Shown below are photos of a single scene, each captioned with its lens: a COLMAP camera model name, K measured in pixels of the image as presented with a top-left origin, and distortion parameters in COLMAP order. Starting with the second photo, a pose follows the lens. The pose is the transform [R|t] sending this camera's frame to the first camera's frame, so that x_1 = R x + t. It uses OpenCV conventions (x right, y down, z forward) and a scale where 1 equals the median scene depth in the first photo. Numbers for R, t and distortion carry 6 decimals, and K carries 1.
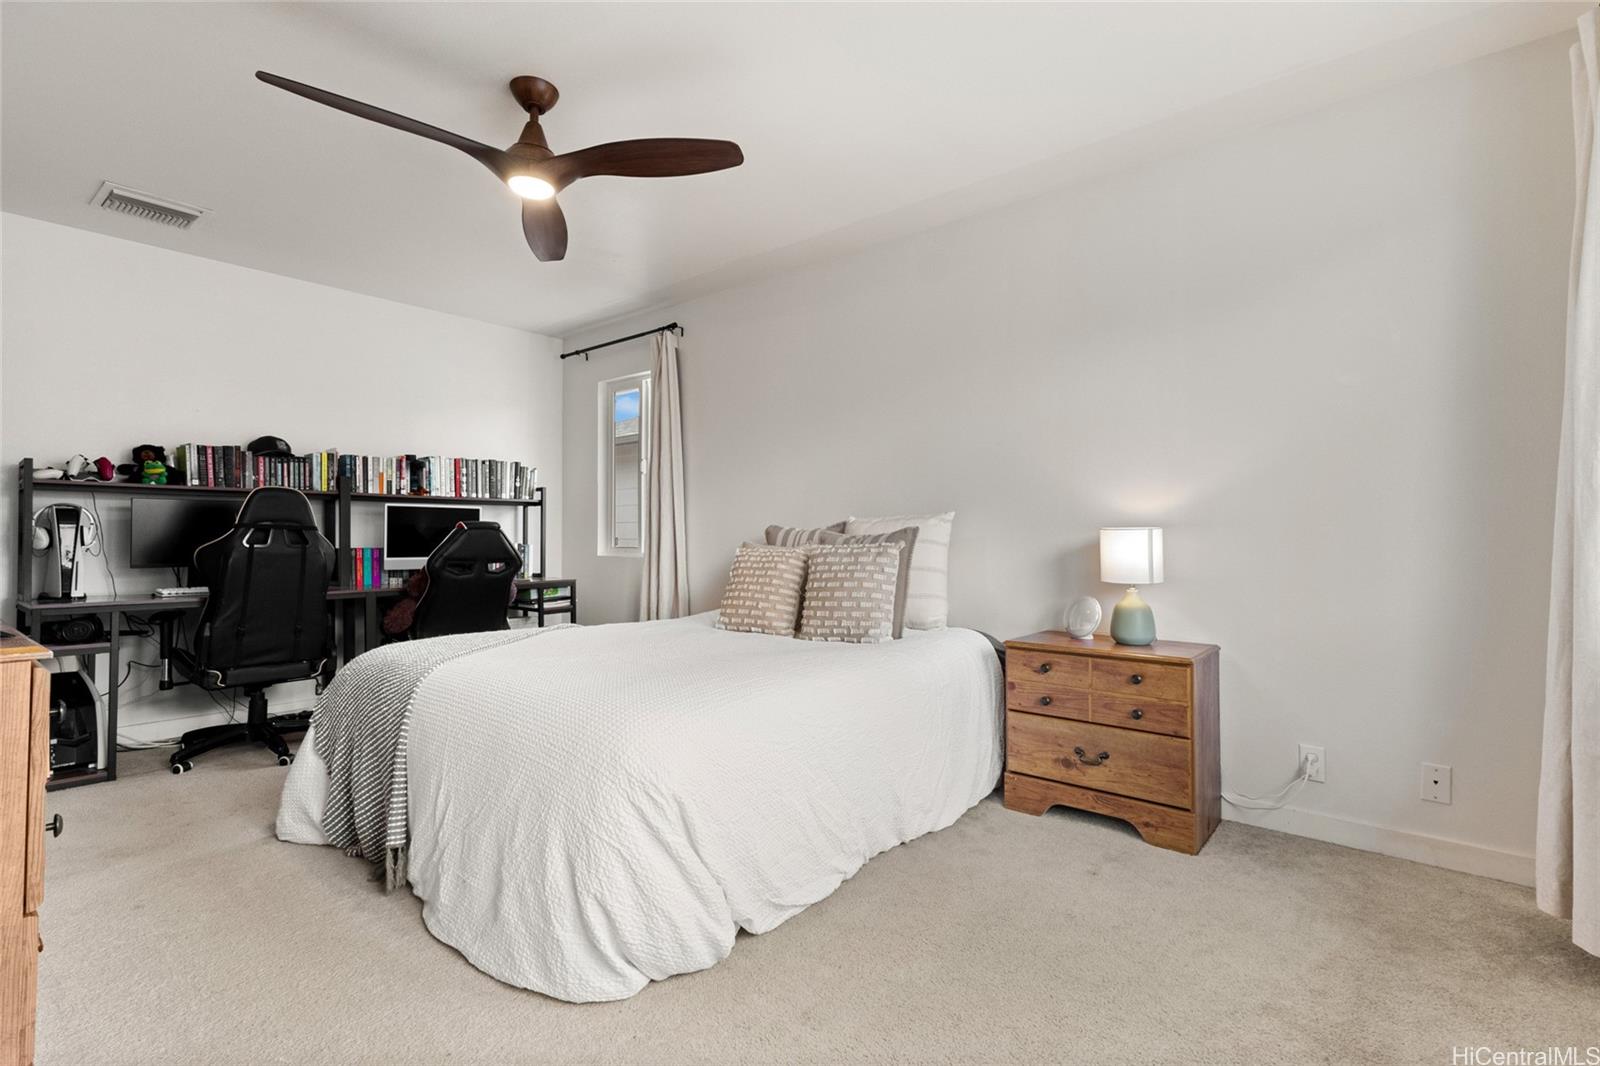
lens RADIAL K [[742.9, 0, 796.0], [0, 742.9, 528.6], [0, 0, 1]] dist [0.003811, 0.000361]
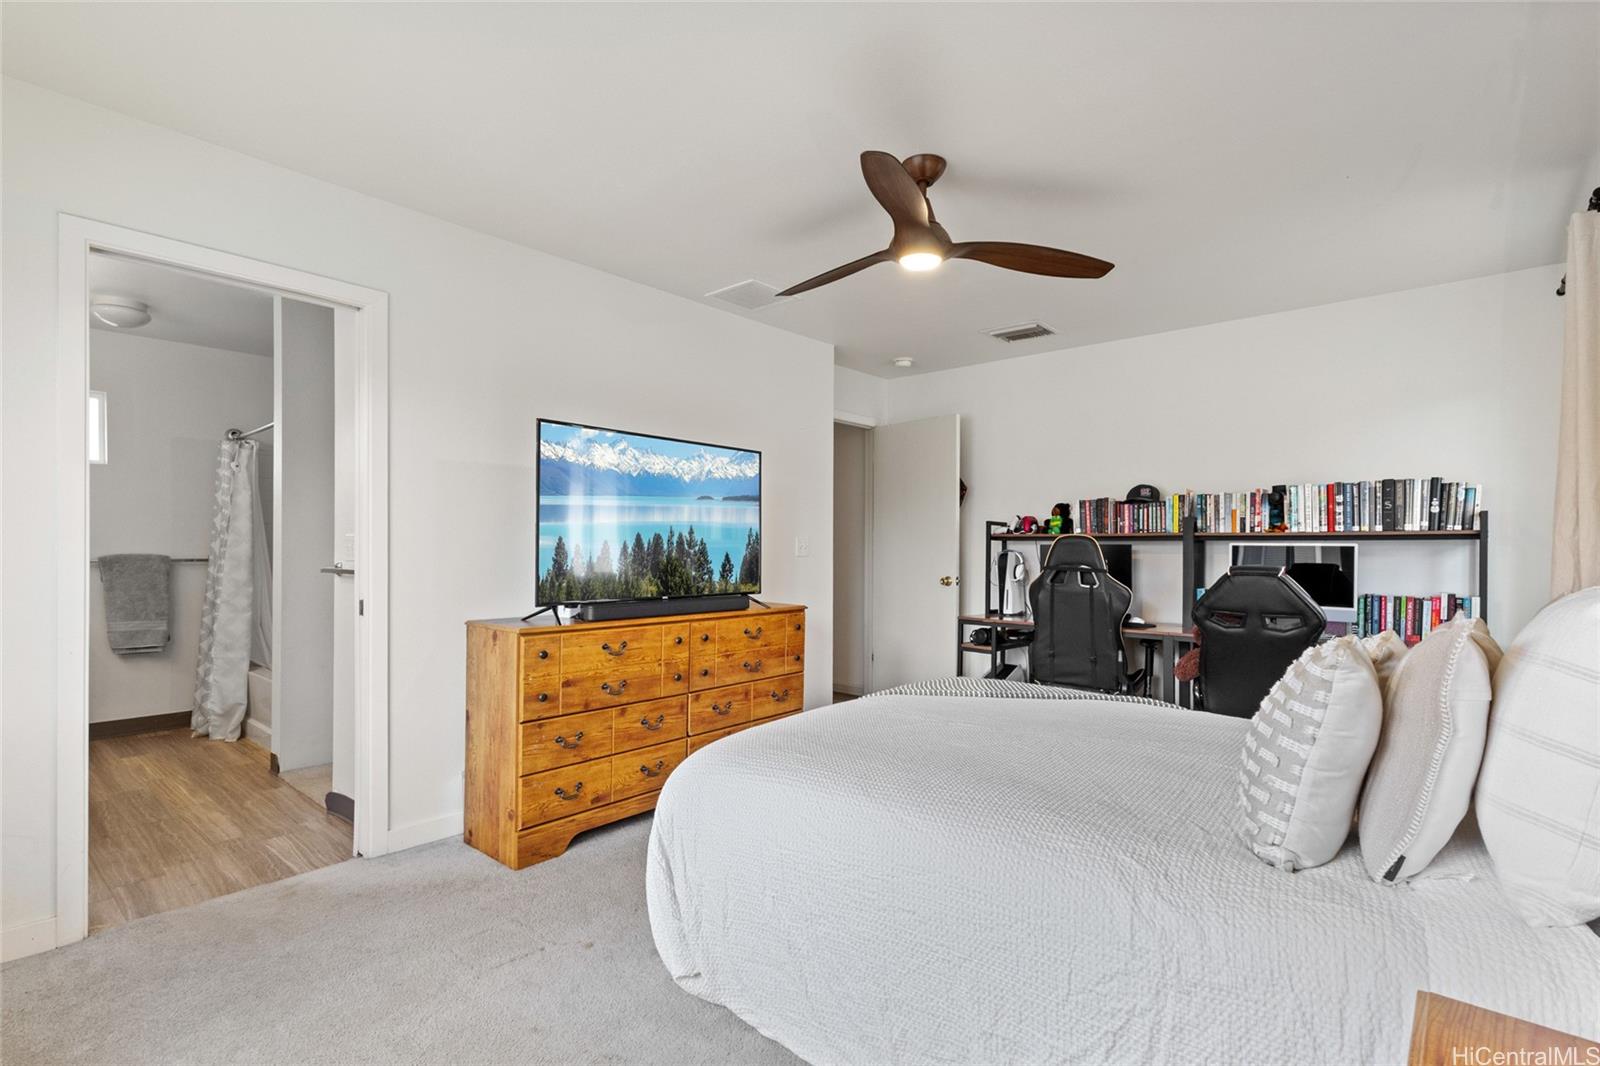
lens RADIAL K [[742.9, 0, 796.0], [0, 742.9, 544.6], [0, 0, 1]] dist [0.003811, 0.000361]
pose [[-0.005846, -0.004897, -0.999971, 0.371523], [0.005498, 0.999973, -0.004930, -0.029346], [0.999968, -0.005526, -0.005819, 0.444833]]
